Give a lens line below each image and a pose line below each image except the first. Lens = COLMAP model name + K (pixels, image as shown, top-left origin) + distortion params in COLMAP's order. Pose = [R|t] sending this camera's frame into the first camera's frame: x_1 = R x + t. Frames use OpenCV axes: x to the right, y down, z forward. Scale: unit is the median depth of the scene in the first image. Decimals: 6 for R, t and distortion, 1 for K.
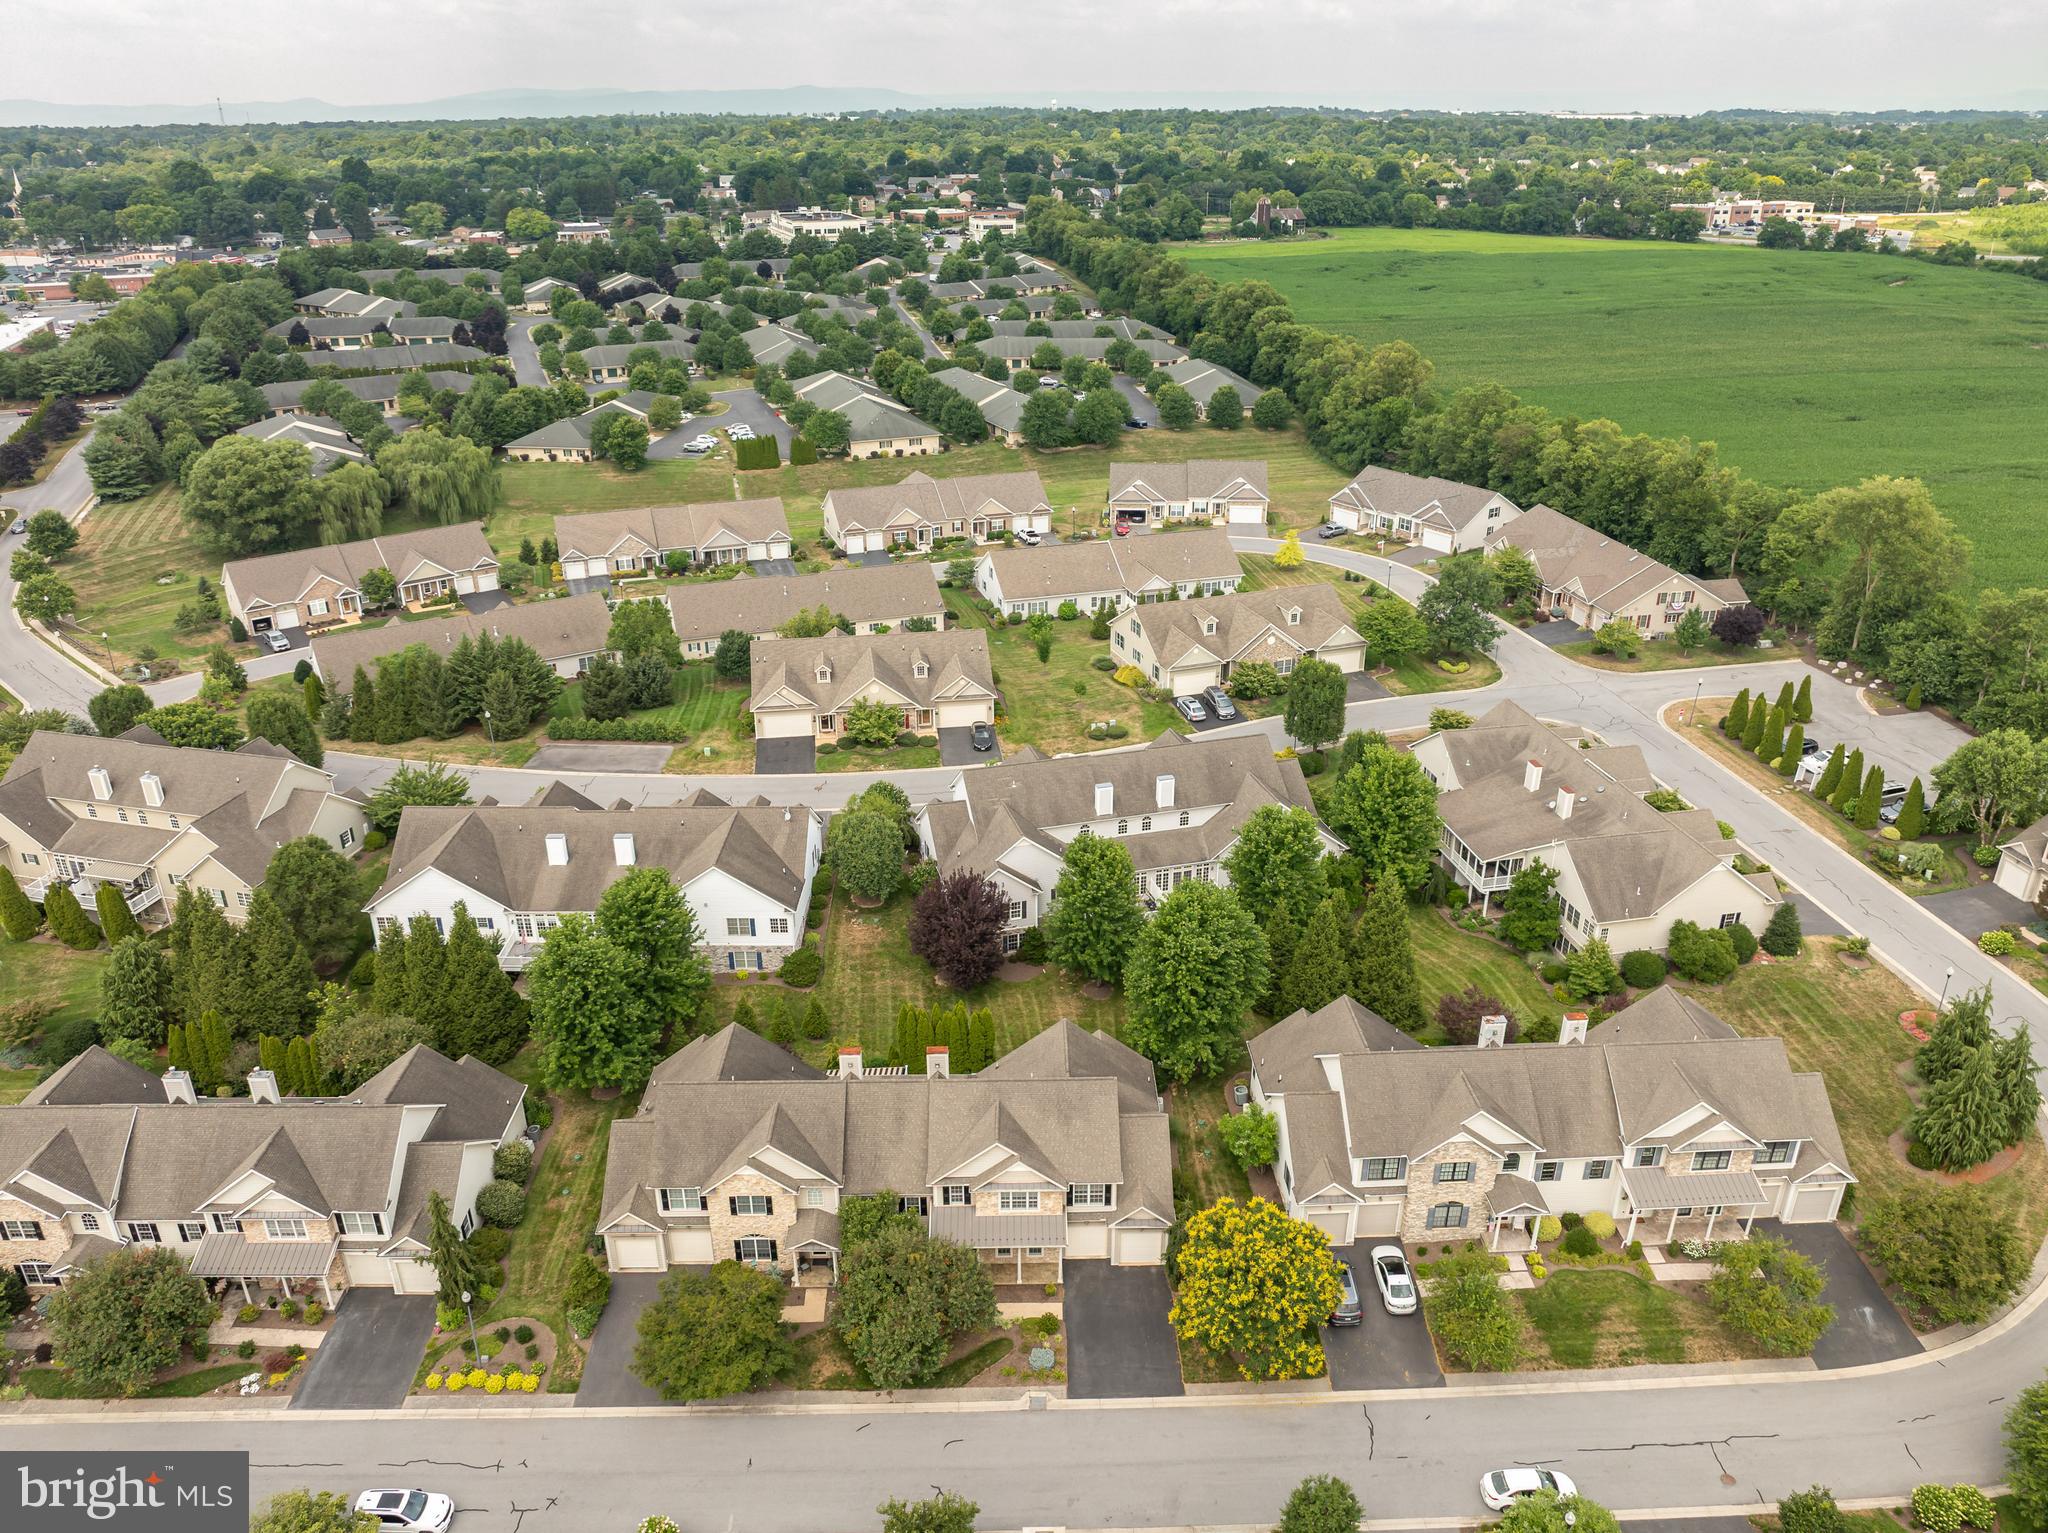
lens RADIAL K [[1493.2, 0, 1031.2], [0, 1493.2, 758.2], [0, 0, 1]] dist [-0.026440, -0.005478]
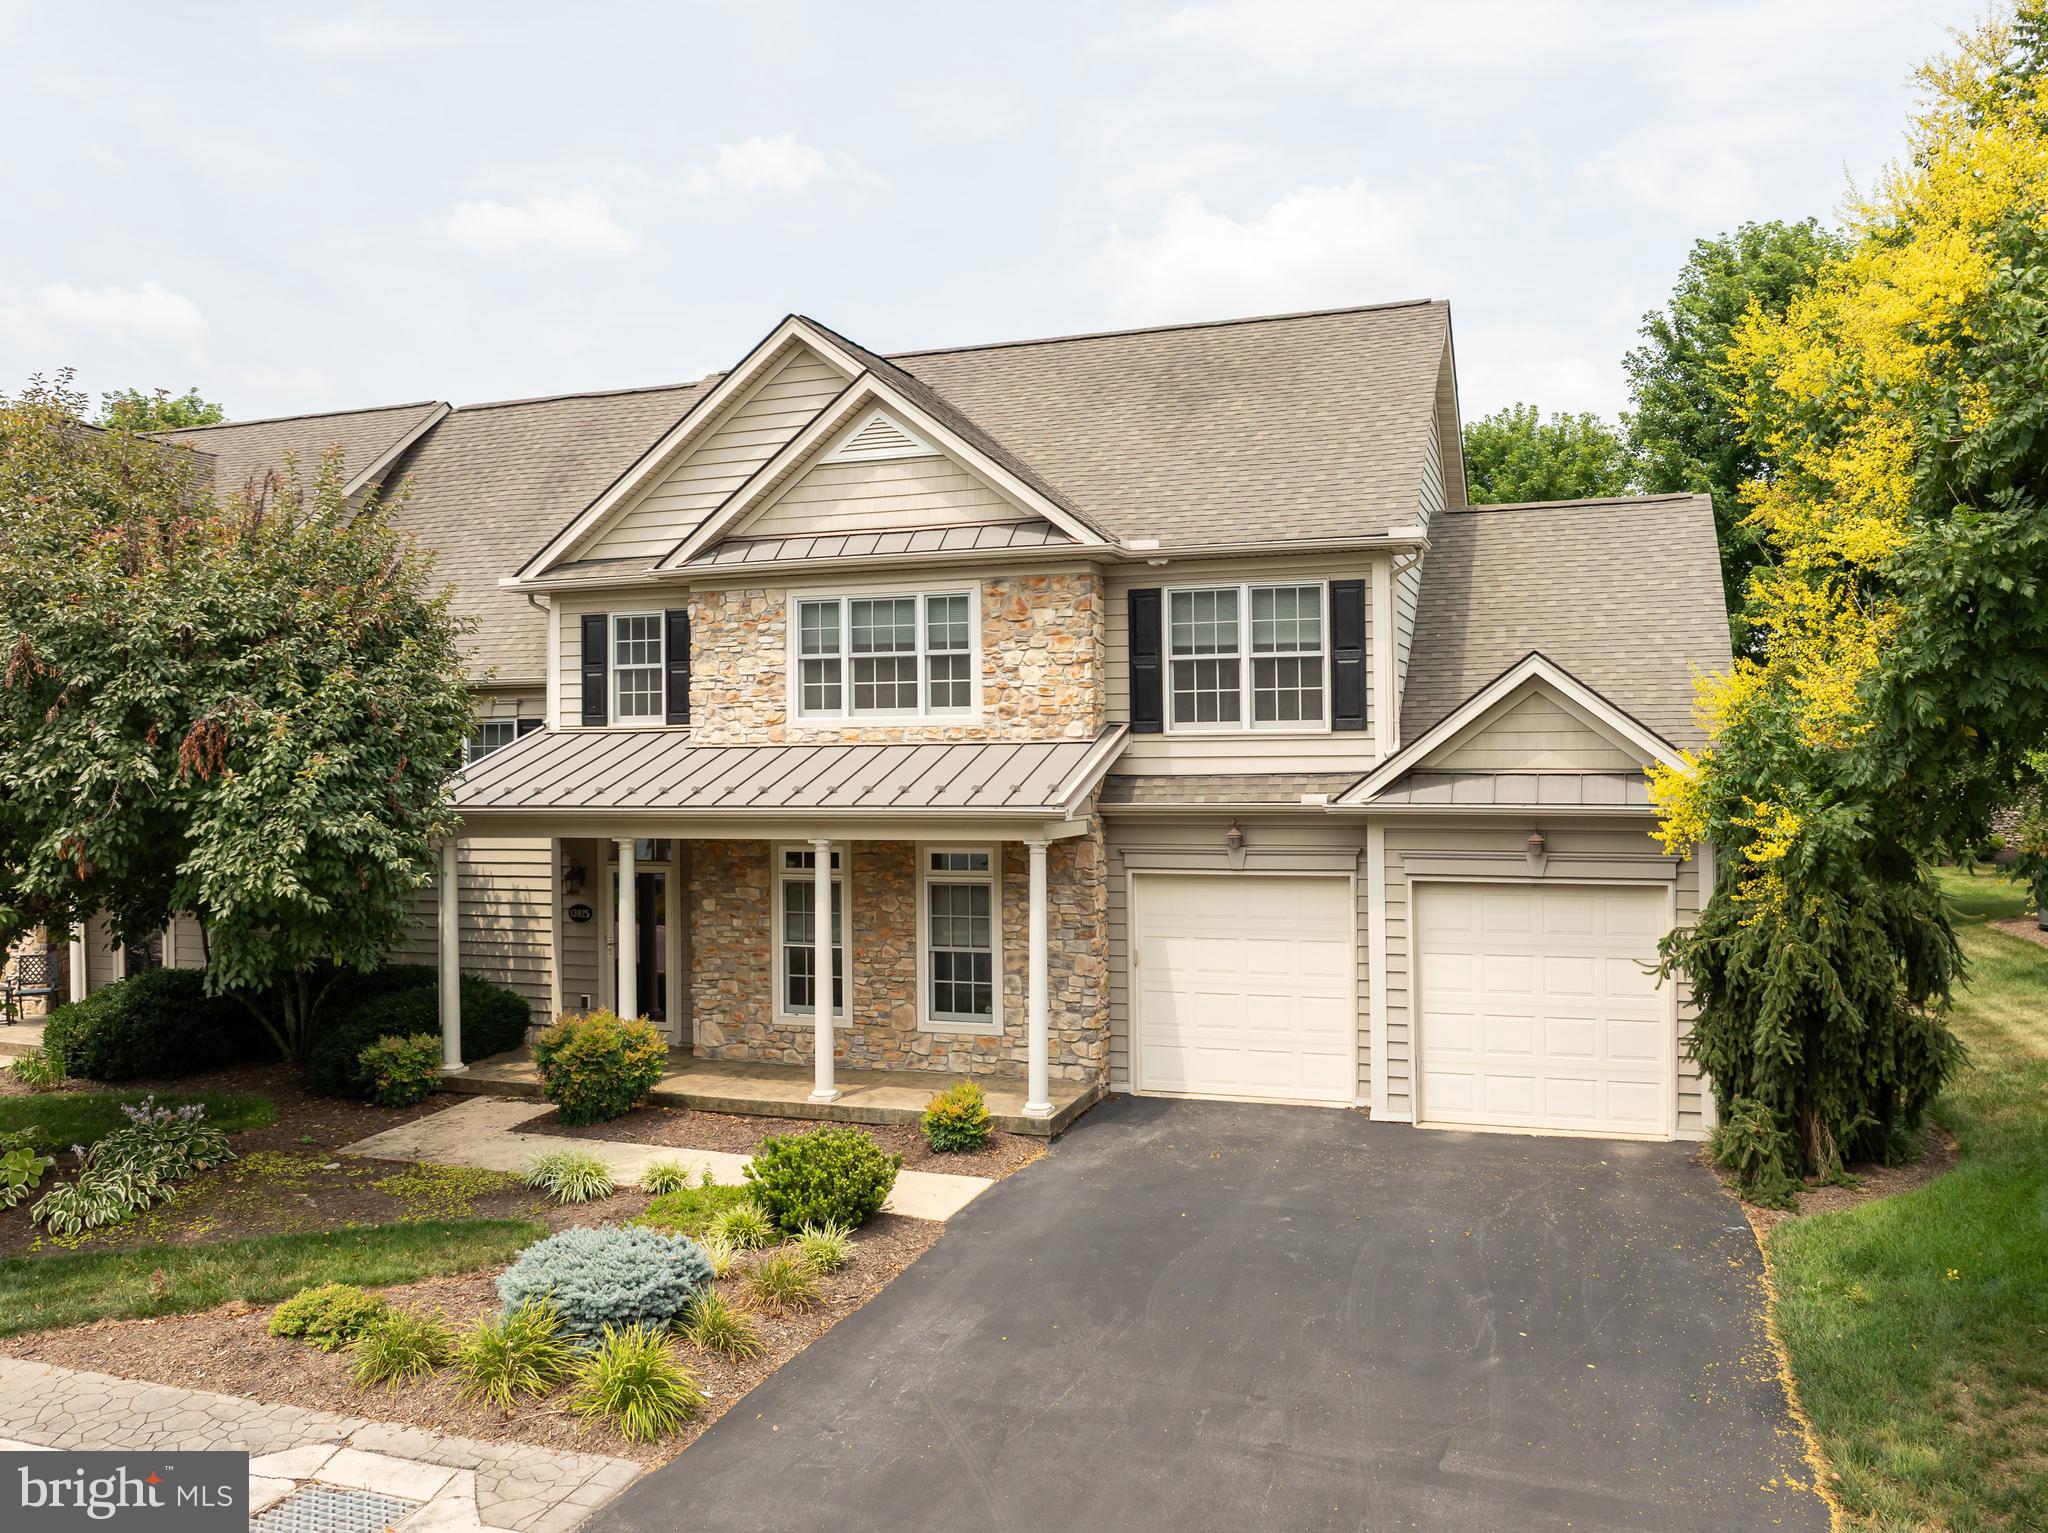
lens RADIAL K [[1625.5, 0, 1019.4], [0, 1625.5, 733.4], [0, 0, 1]] dist [-0.029317, -0.007178]
pose [[0.937177, -0.008233, -0.348756, 0.083885], [-0.142173, 0.903917, -0.403387, 0.392303], [0.318568, 0.427629, 0.845960, 0.833335]]
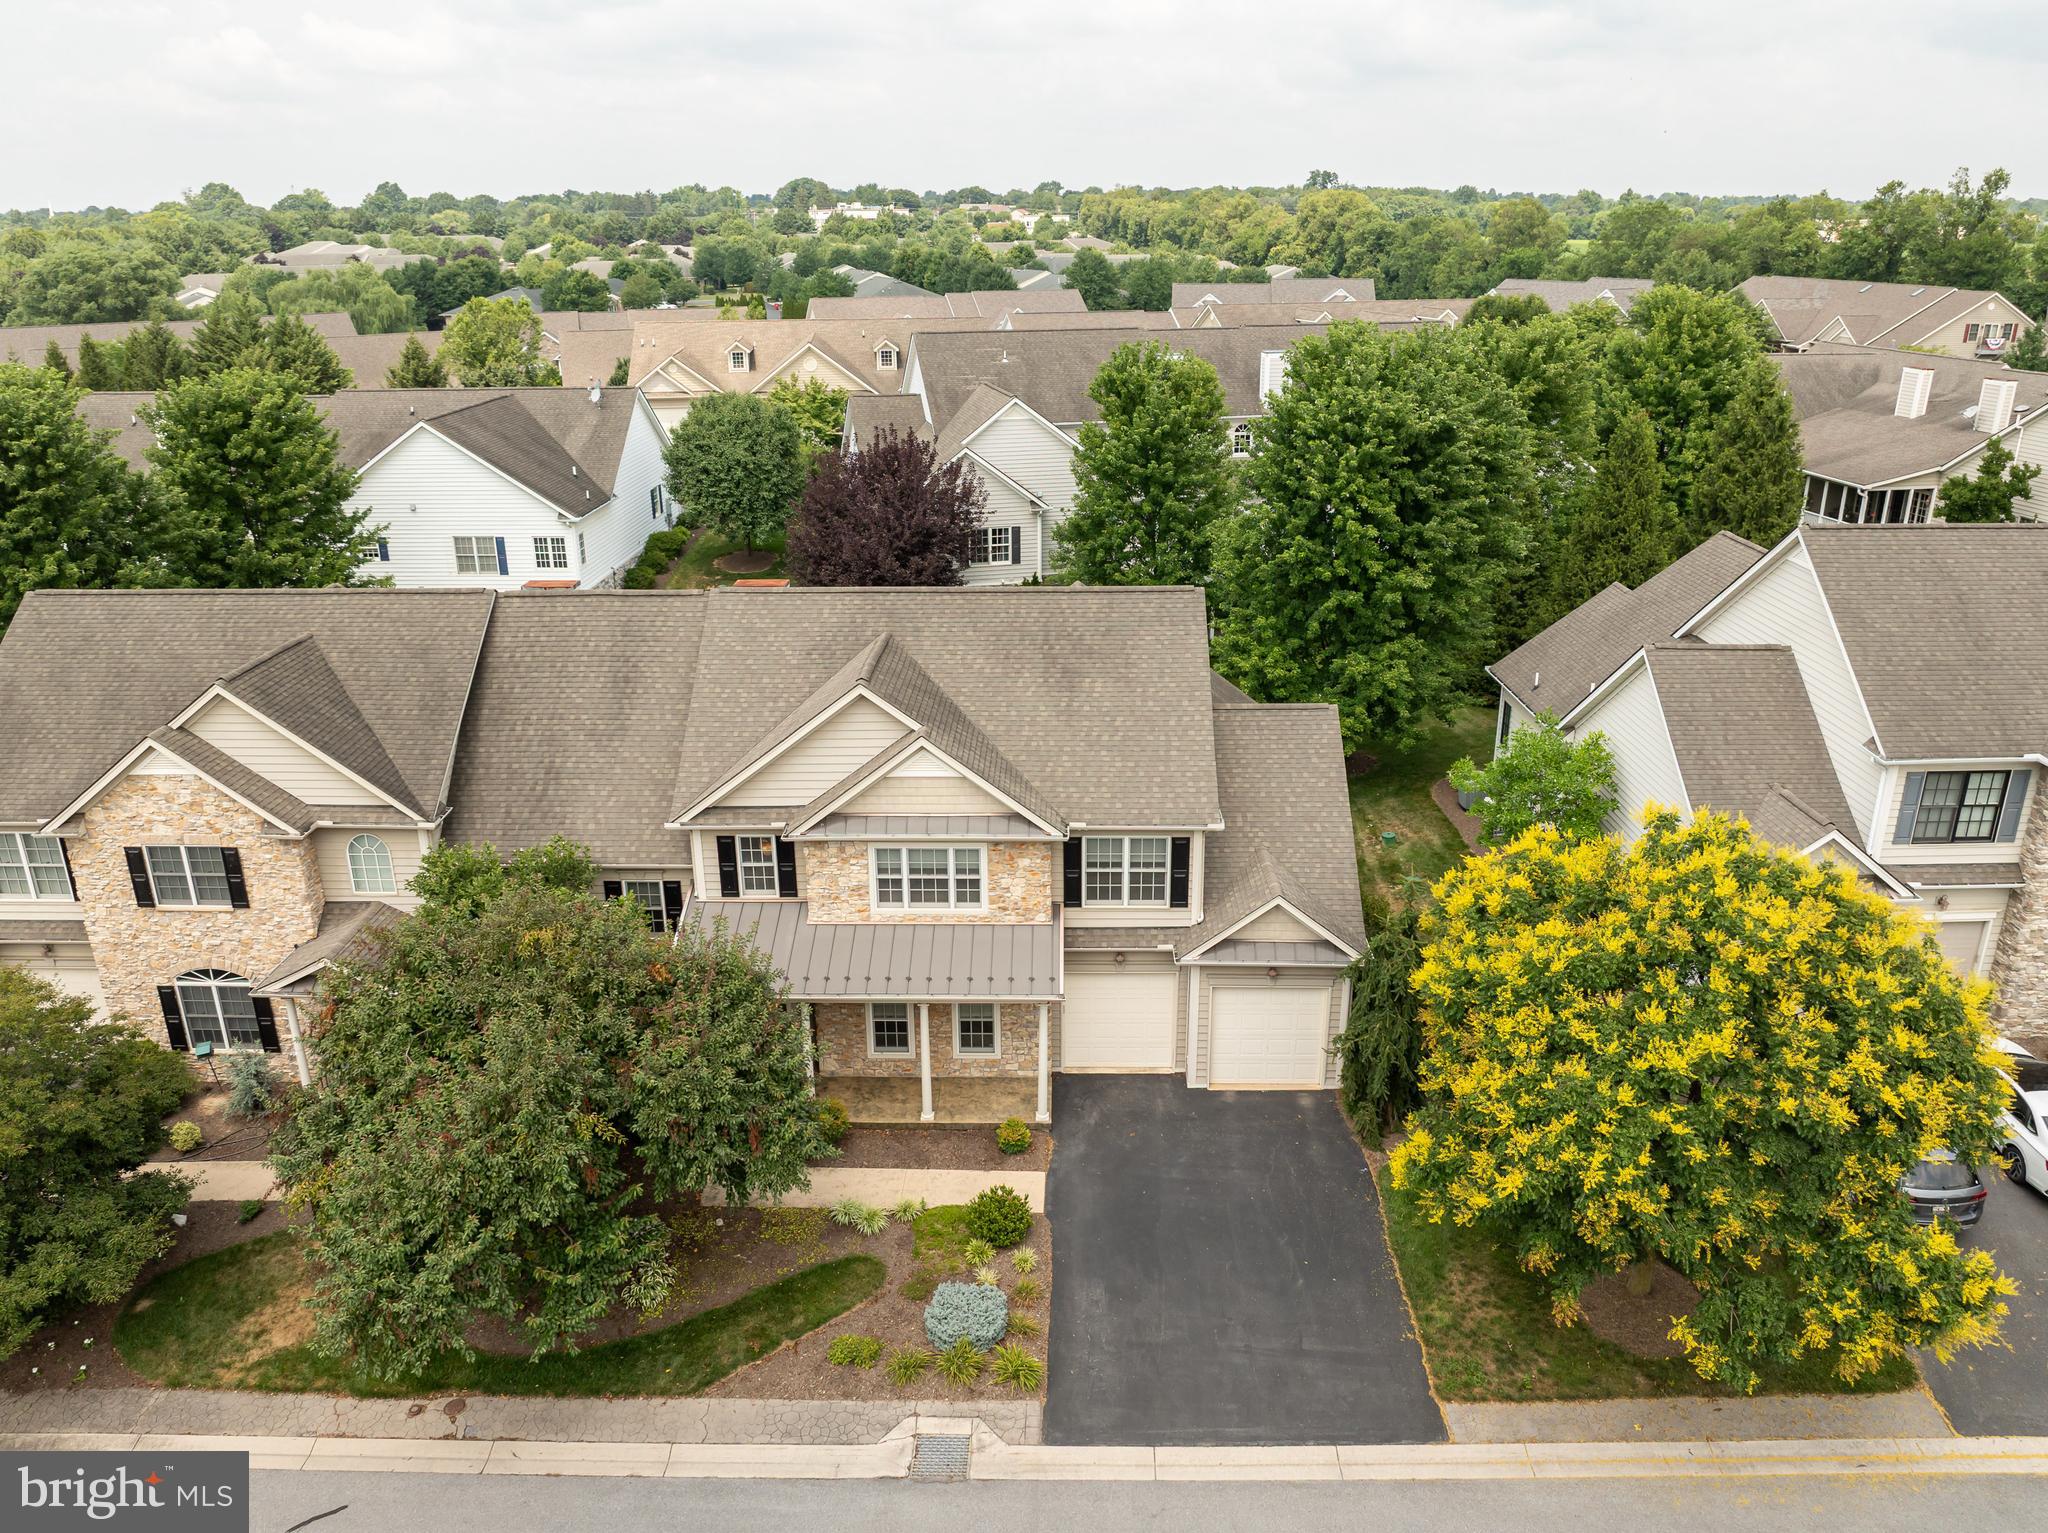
lens RADIAL K [[1458.7, 0, 1038.9], [0, 1458.7, 765.5], [0, 0, 1]] dist [-0.045423, 0.020893]
pose [[0.999371, 0.010443, -0.033888, 0.029684], [-0.013171, 0.996604, -0.081279, 0.299974], [0.032924, 0.081674, 0.996115, 0.658905]]
